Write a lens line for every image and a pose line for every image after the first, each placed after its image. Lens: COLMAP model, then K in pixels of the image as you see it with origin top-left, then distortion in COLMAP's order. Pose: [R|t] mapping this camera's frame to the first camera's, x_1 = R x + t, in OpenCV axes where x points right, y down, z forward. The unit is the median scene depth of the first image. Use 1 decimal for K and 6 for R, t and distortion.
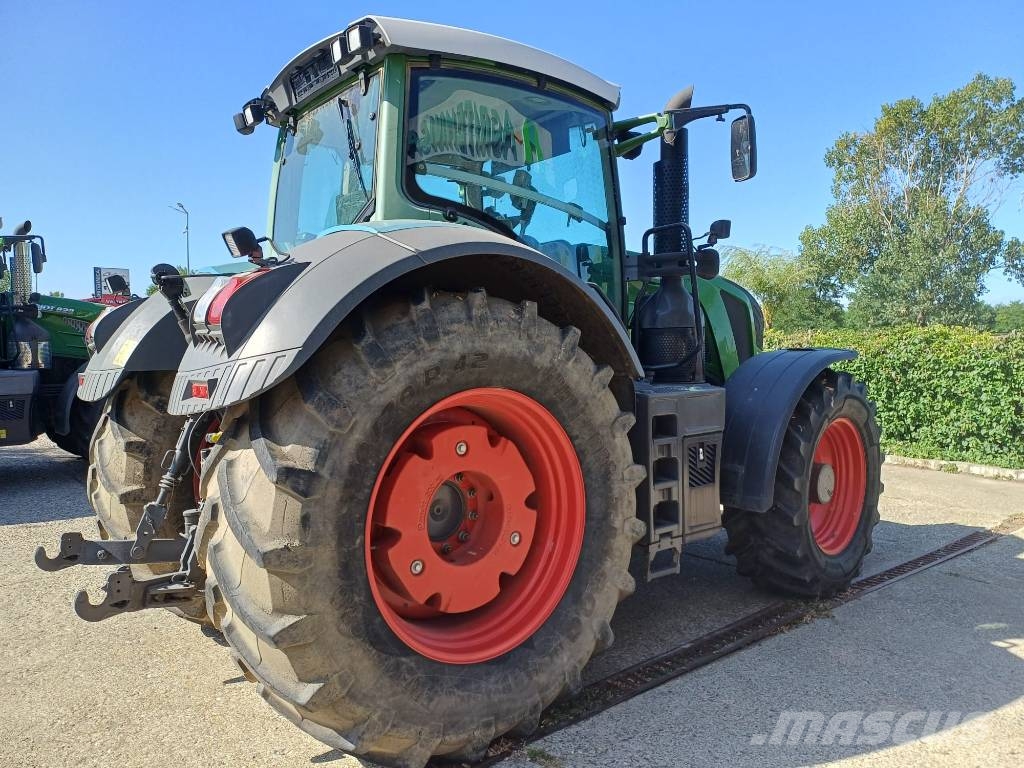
lens RADIAL K [[755.0, 0, 516.8], [0, 755.0, 394.3], [0, 0, 1]] dist [0.060995, -0.044192]
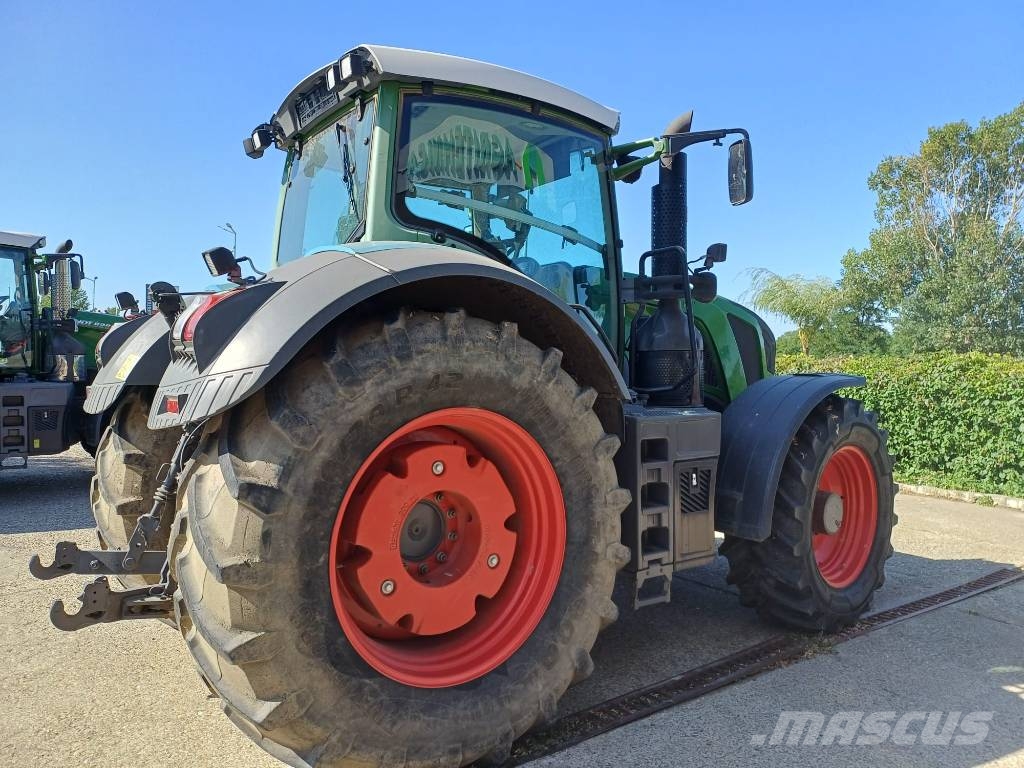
lens RADIAL K [[755.0, 0, 514.2], [0, 755.0, 383.0], [0, 0, 1]] dist [0.060995, -0.044192]
pose [[0.998336, 0.017522, -0.054943, 0.073280], [-0.019761, 0.998986, -0.040462, -0.002073], [0.054179, 0.041480, 0.997669, 0.003378]]
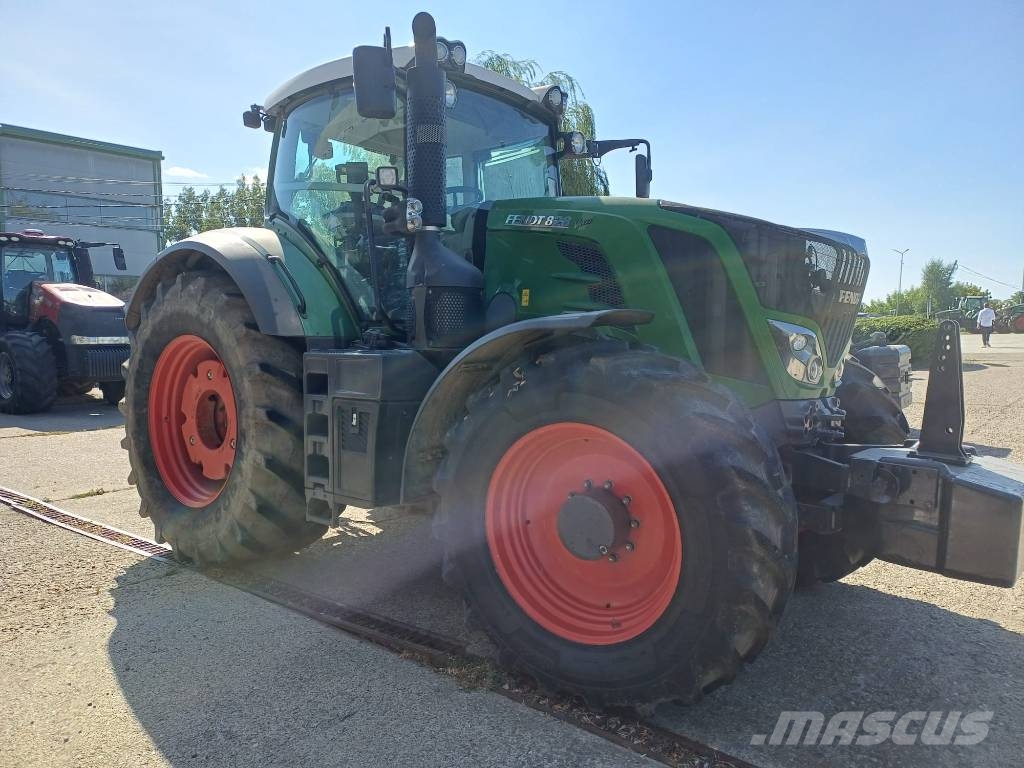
lens RADIAL K [[755.0, 0, 496.0], [0, 755.0, 389.6], [0, 0, 1]] dist [0.060995, -0.044192]
pose [[0.178840, 0.087030, -0.980021, 1.439967], [-0.070490, 0.994654, 0.075466, -0.053231], [0.981350, 0.055586, 0.184018, 1.177546]]
